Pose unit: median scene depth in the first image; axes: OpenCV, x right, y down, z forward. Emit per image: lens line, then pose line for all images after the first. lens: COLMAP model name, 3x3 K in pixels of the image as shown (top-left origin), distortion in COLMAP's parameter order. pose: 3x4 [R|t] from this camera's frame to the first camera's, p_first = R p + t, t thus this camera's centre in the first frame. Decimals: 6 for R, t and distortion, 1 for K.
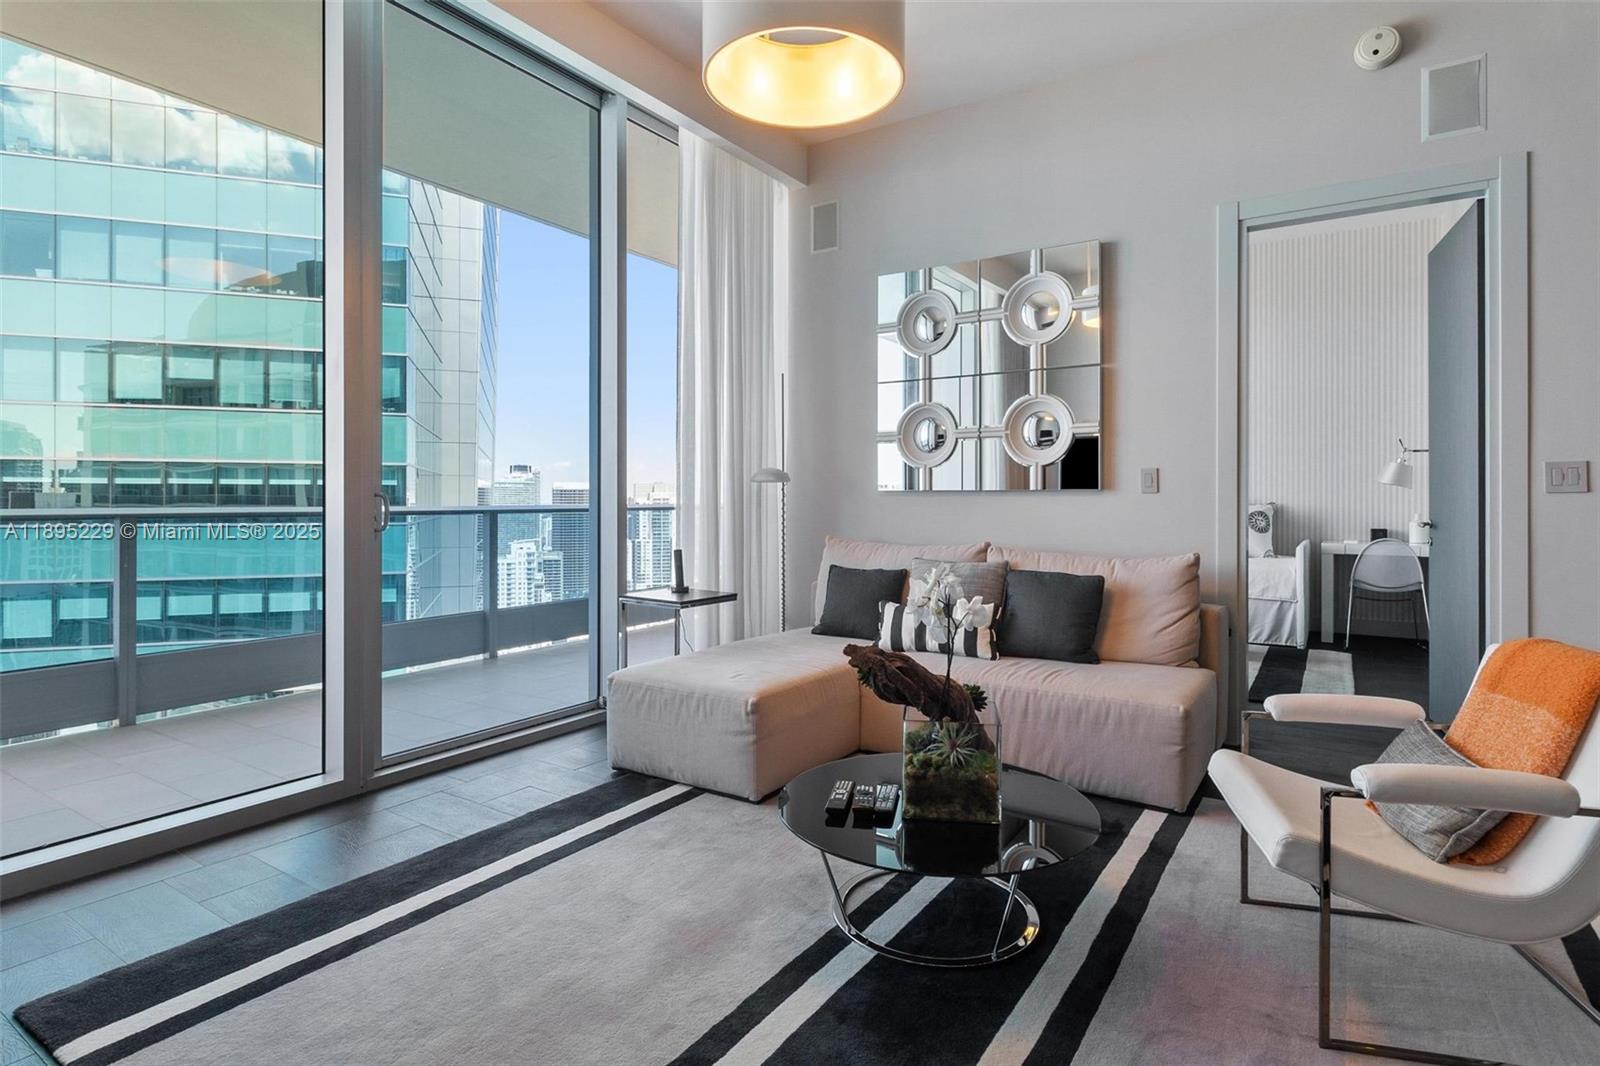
lens RADIAL K [[822.9, 0, 811.0], [0, 822.9, 498.7], [0, 0, 1]] dist [0.002271, 0.000074]
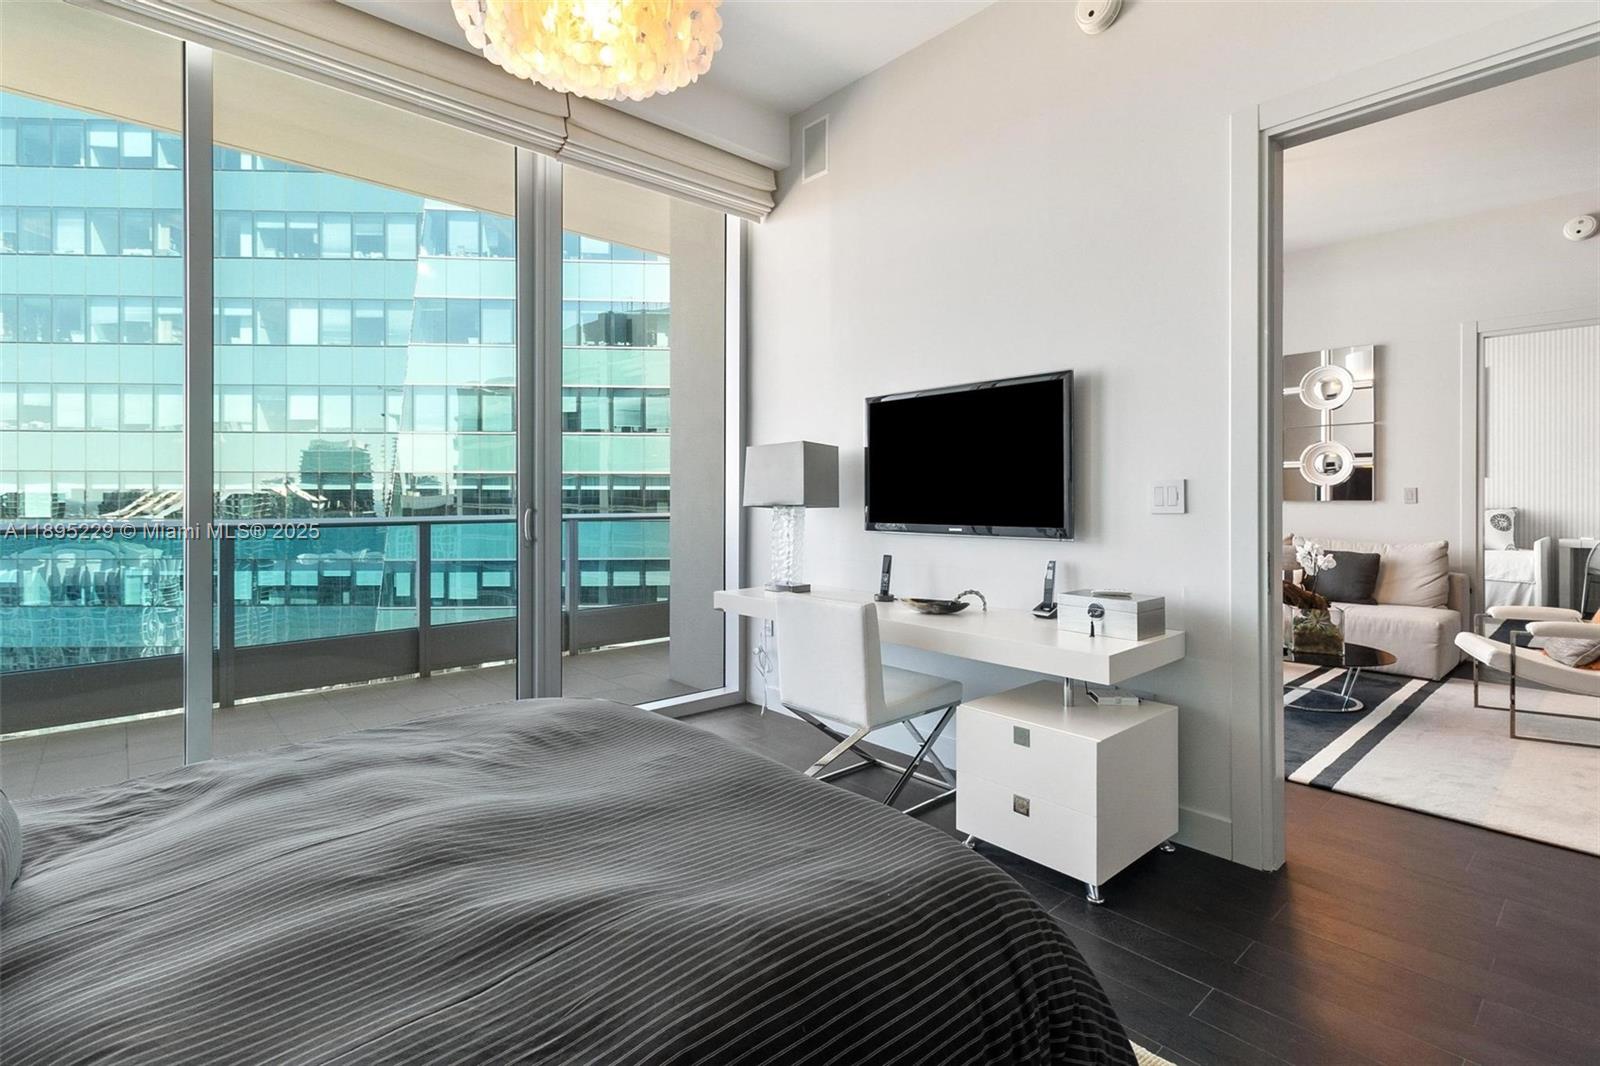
lens RADIAL K [[766.7, 0, 797.7], [0, 766.7, 500.1], [0, 0, 1]] dist [0.005776, 0.000538]
pose [[0.967529, -0.000716, -0.252760, -0.348913], [0.001282, 0.999997, 0.002076, -0.017411], [0.252758, -0.002333, 0.967527, -0.719000]]
